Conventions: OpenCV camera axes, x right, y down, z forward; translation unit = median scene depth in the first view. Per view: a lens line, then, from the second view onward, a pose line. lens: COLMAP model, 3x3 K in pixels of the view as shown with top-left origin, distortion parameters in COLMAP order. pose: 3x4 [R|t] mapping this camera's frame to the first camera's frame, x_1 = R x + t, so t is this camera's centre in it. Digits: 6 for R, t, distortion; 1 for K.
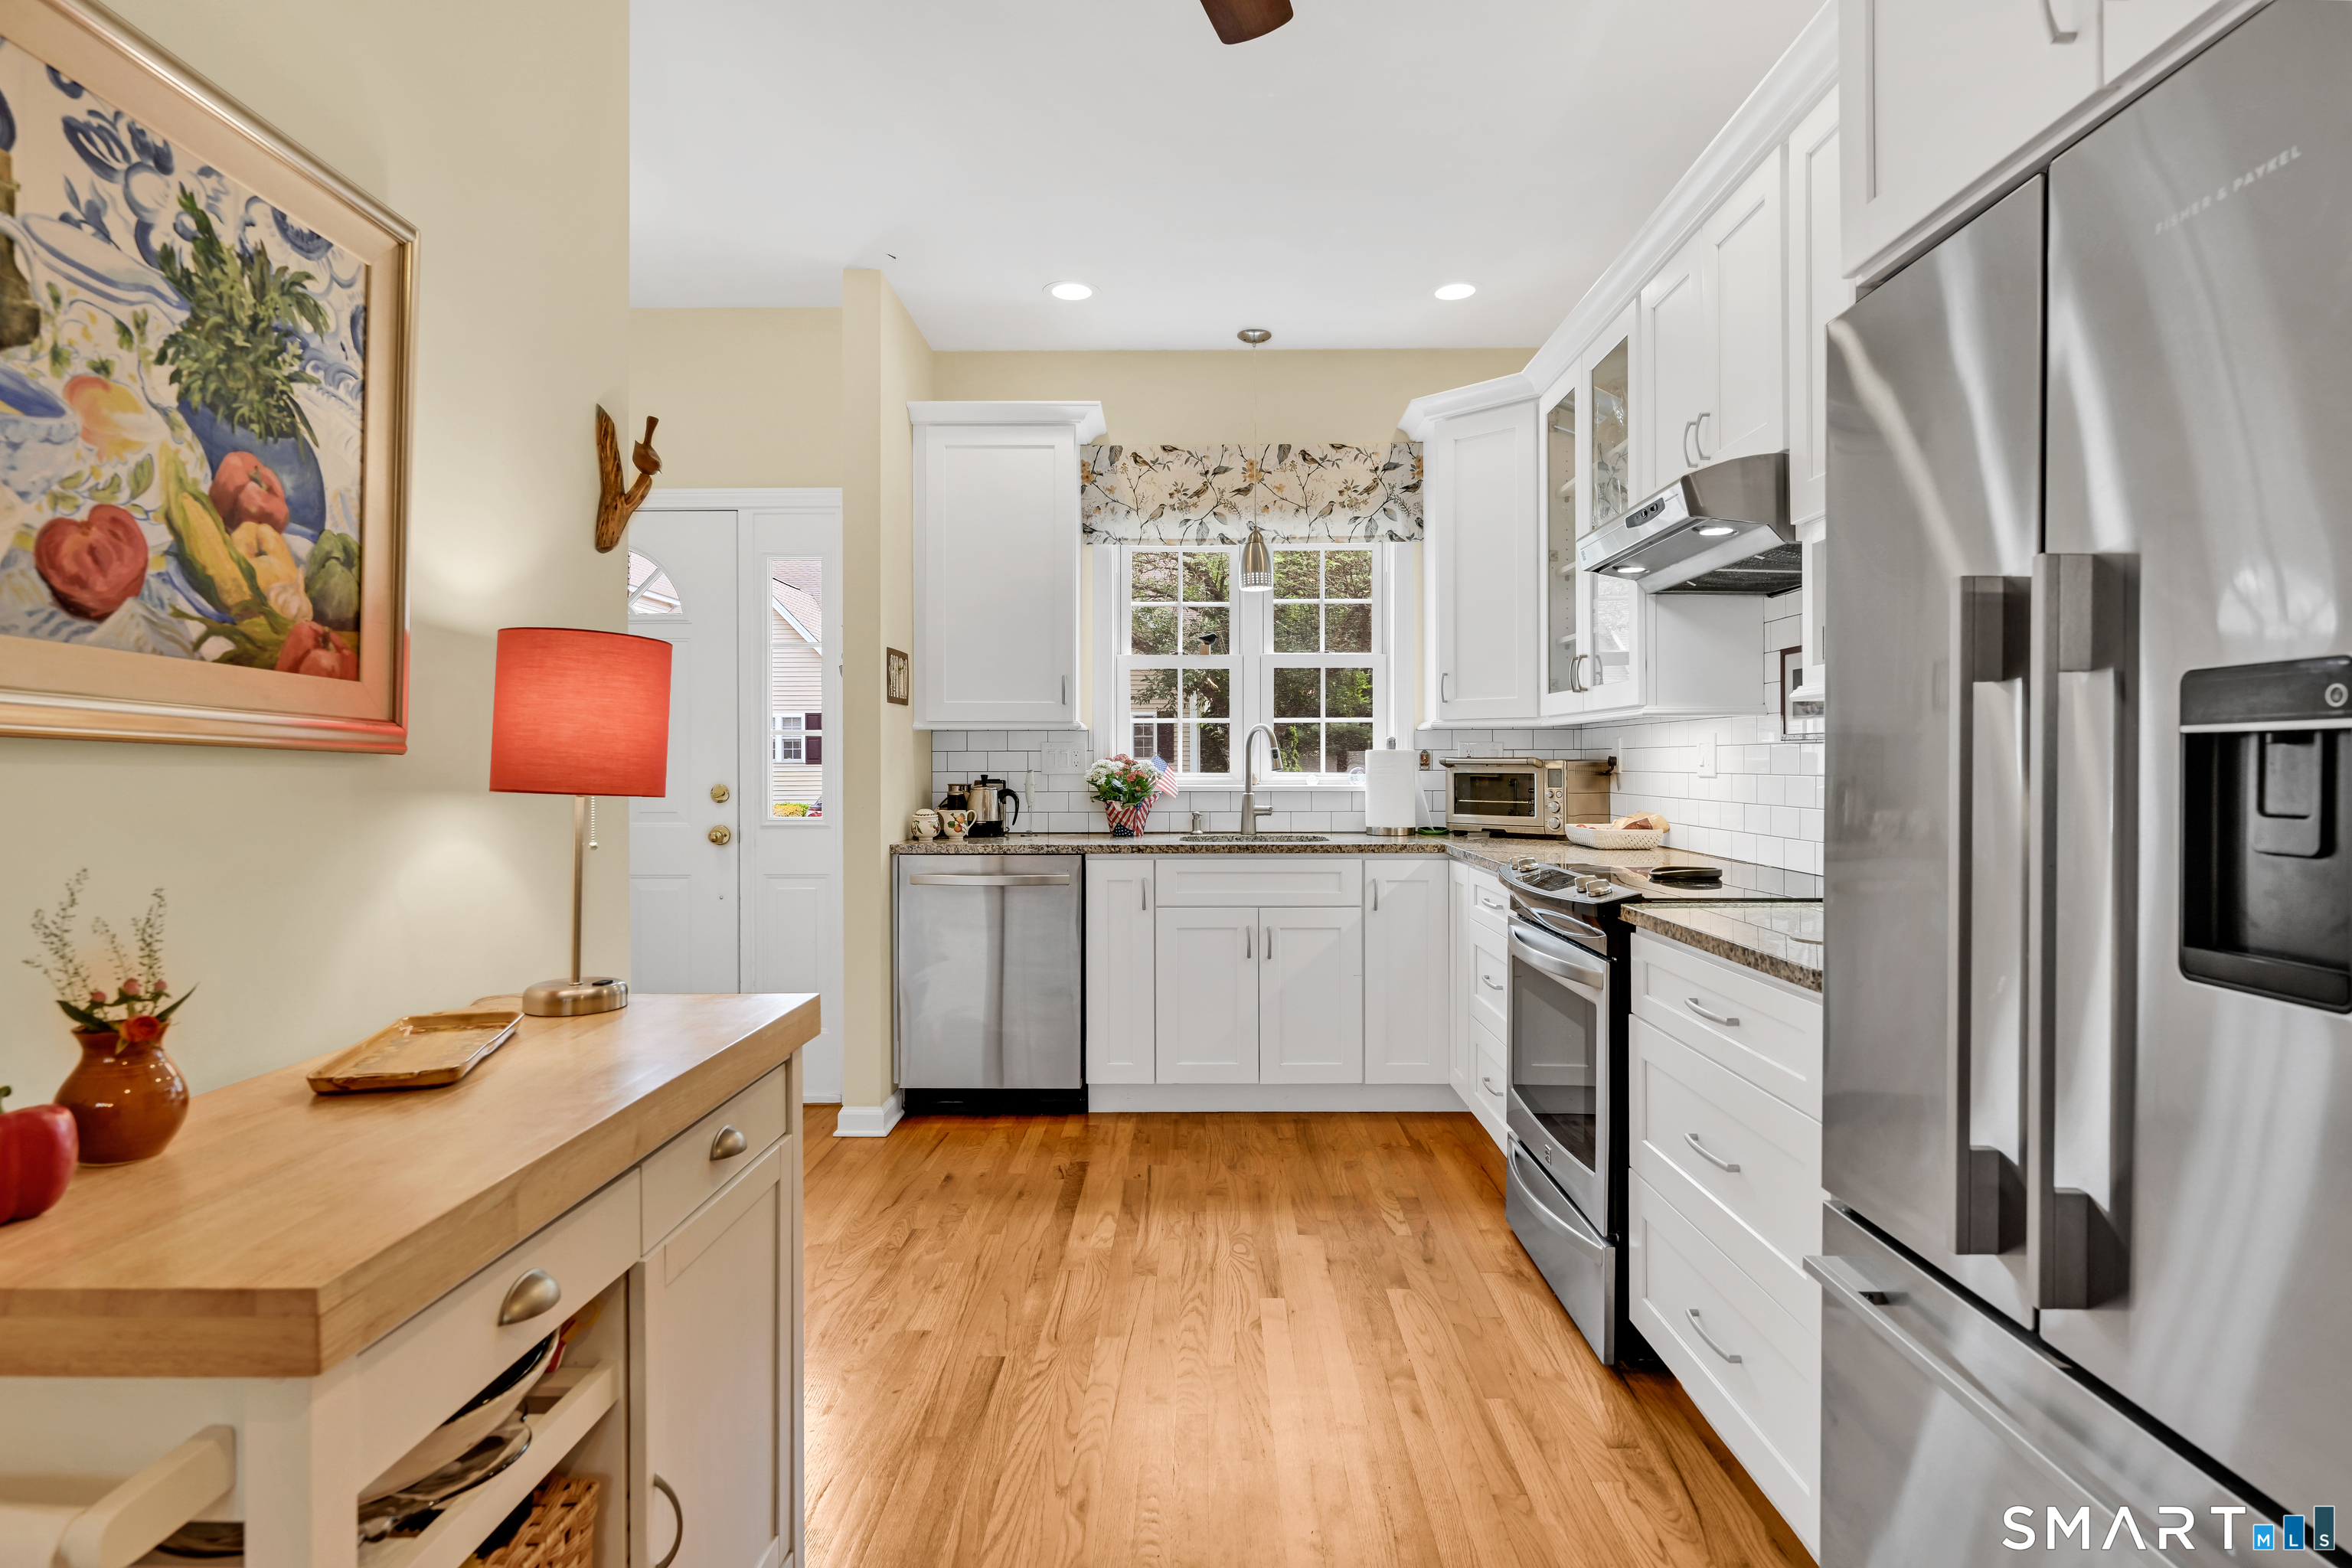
lens RADIAL K [[1235.2, 0, 1176.0], [0, 1235.2, 784.0], [0, 0, 1]] dist [-0.023414, 0.000007]
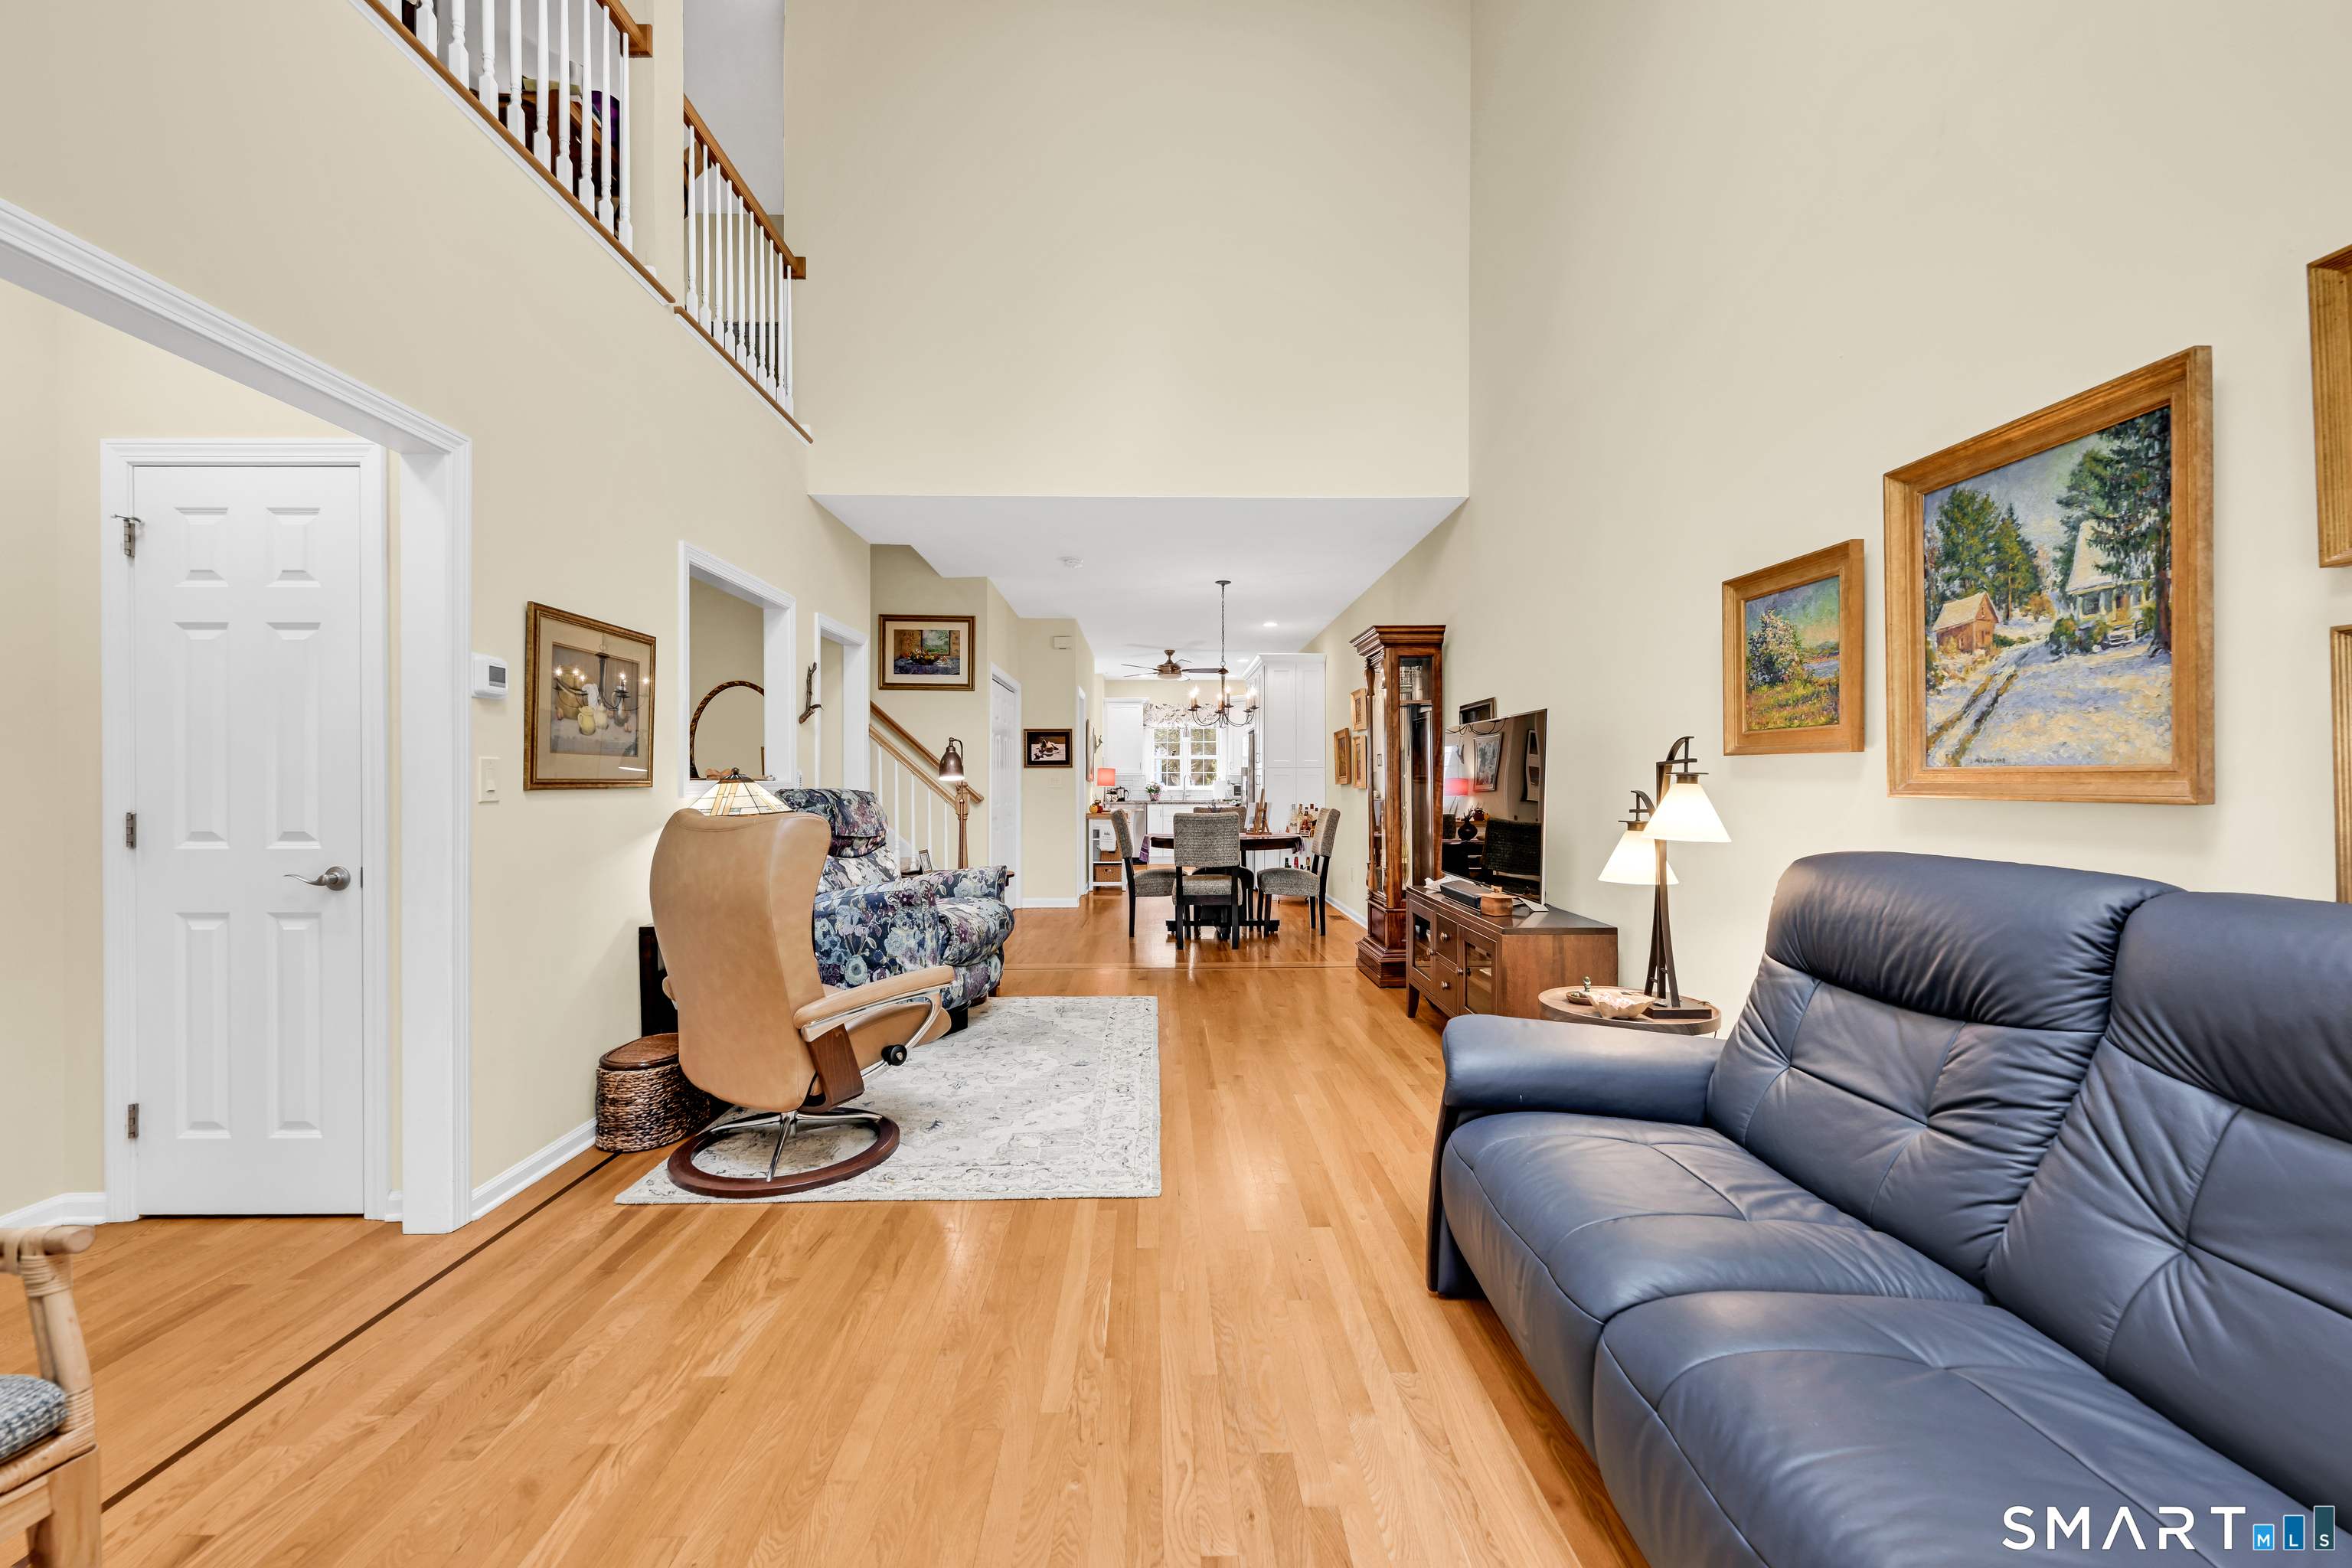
lens RADIAL K [[920.8, 0, 1176.0], [0, 920.8, 784.0], [0, 0, 1]] dist [-0.000327, 0.000036]
pose [[0.998838, 0.001396, 0.048169, -0.117860], [-0.000707, 0.999897, -0.014317, 0.029496], [-0.048184, 0.014266, 0.998737, -2.061415]]
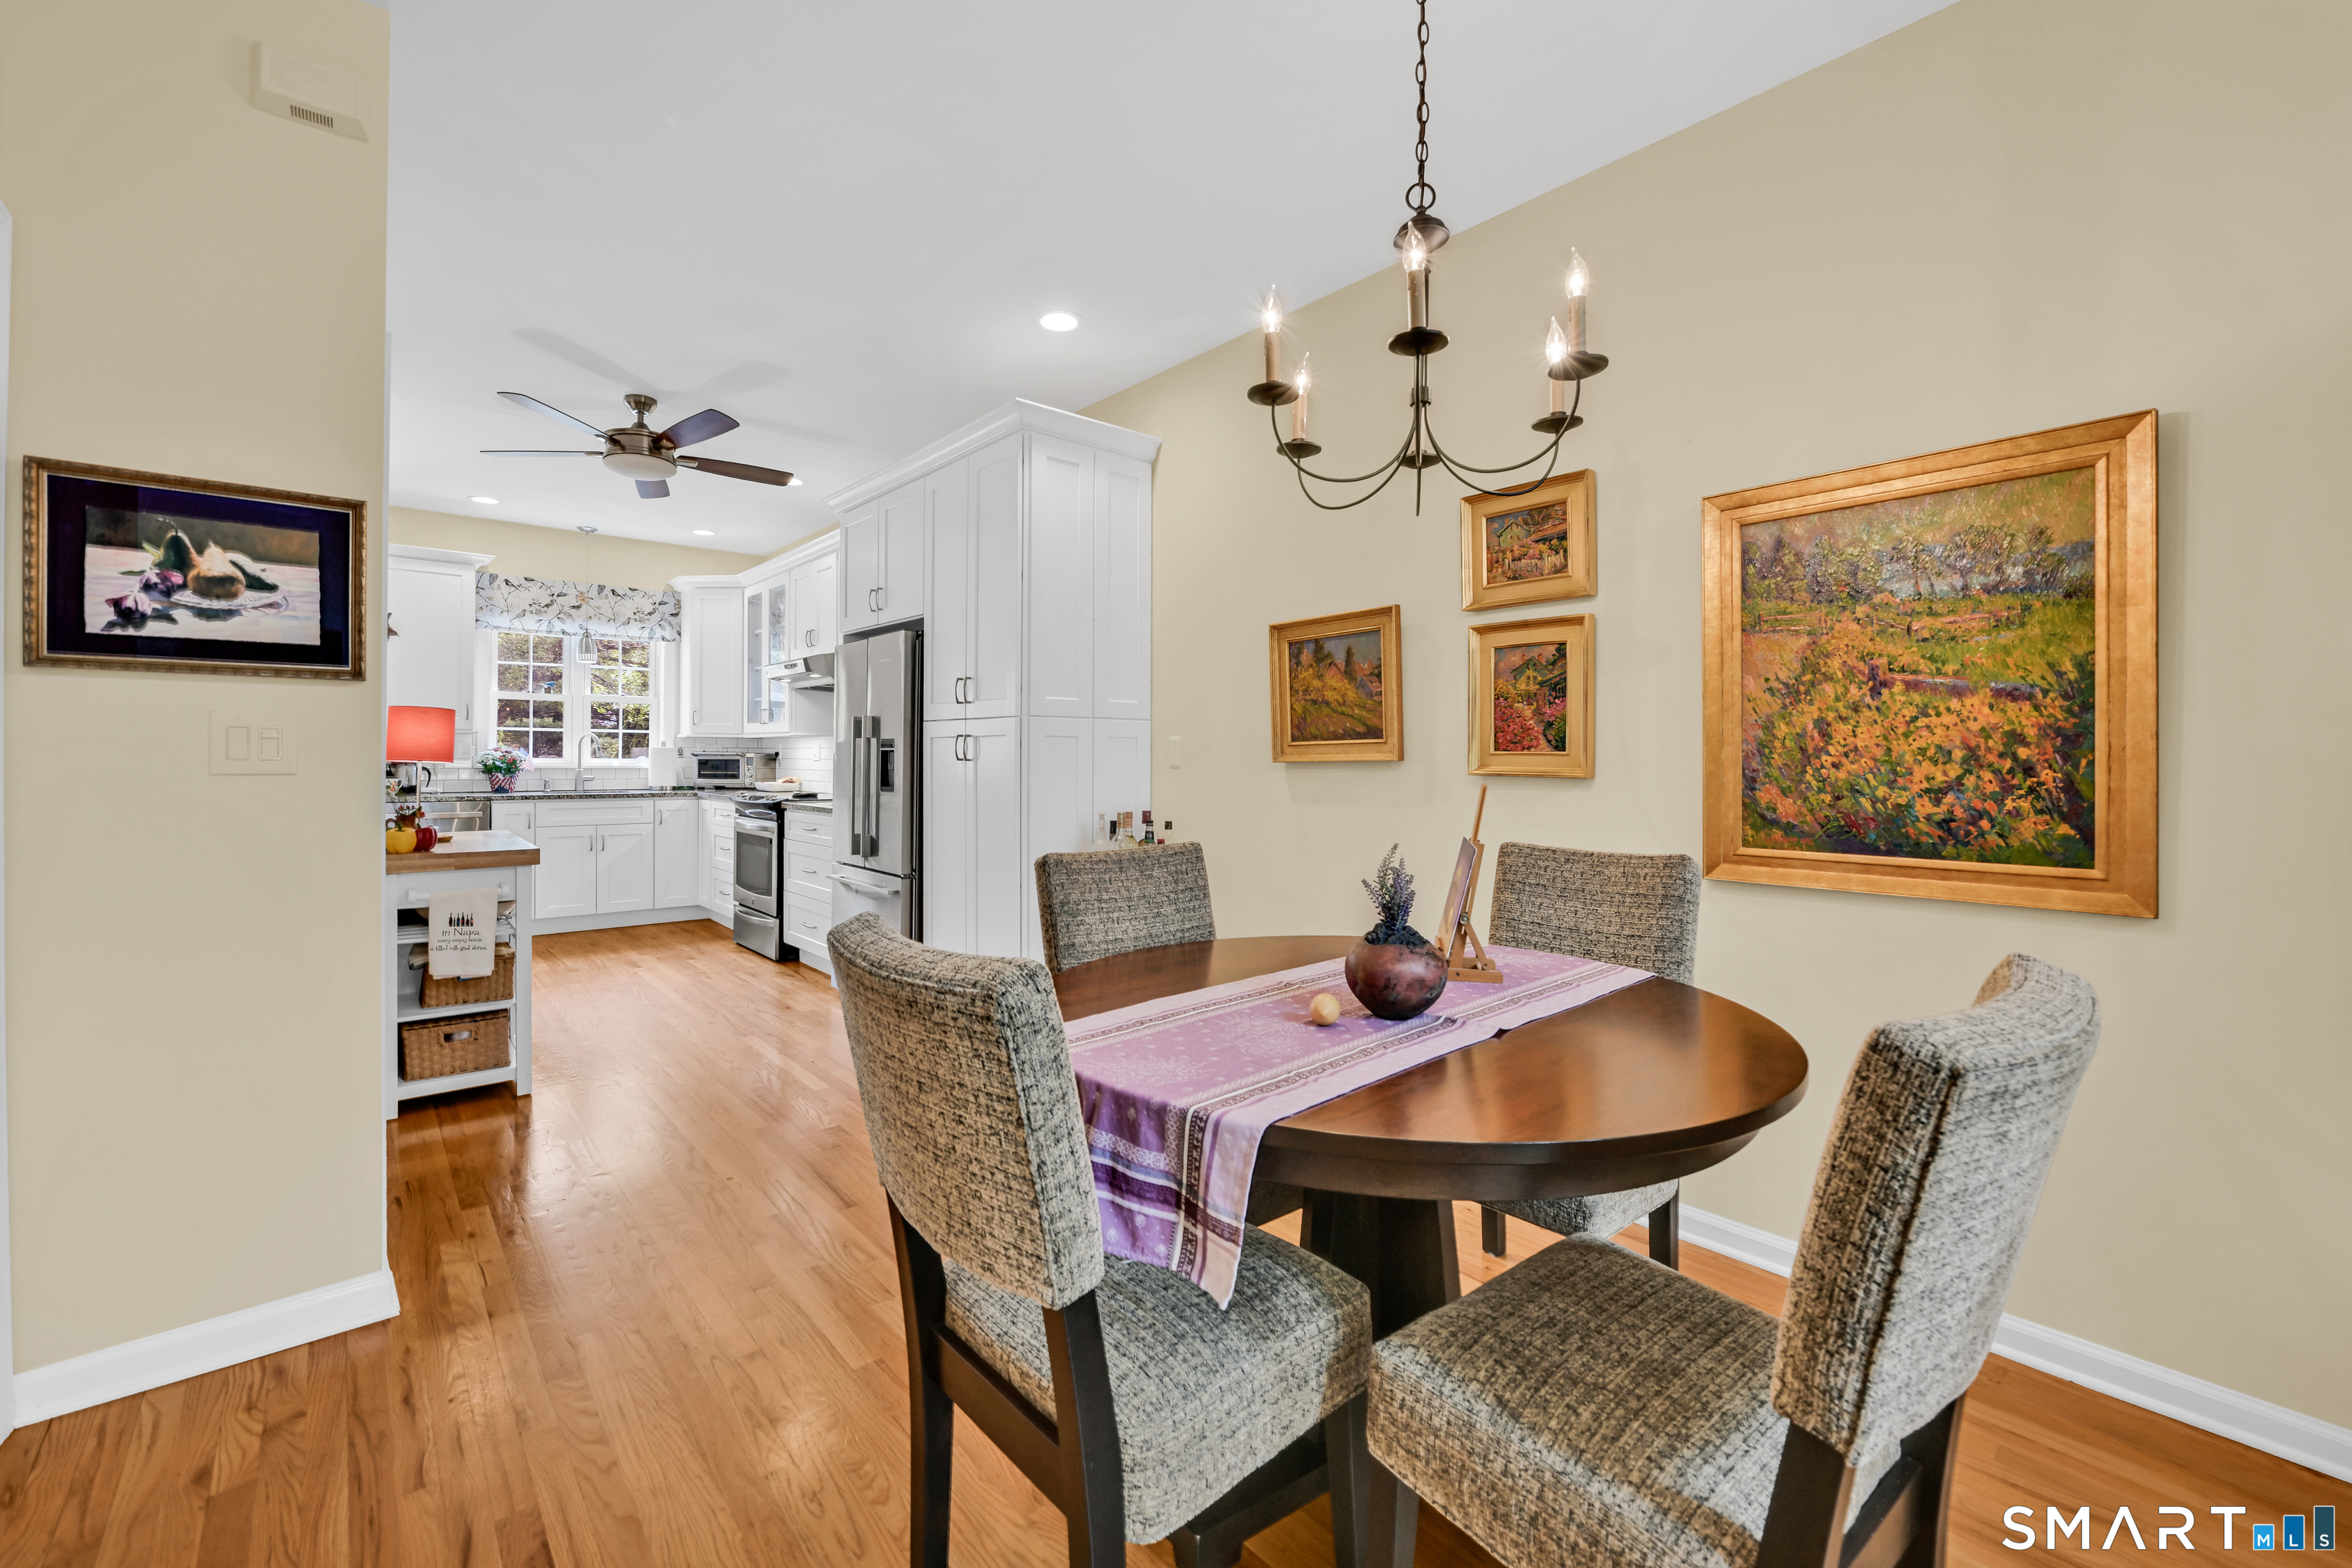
lens RADIAL K [[965.4, 0, 1172.1], [0, 965.4, 754.2], [0, 0, 1]] dist [-0.001658, -0.000140]
pose [[0.744272, 0.008551, 0.667821, -0.258317], [0.003118, 0.999863, -0.016277, 0.012013], [-0.667869, 0.014197, 0.744144, -0.716243]]
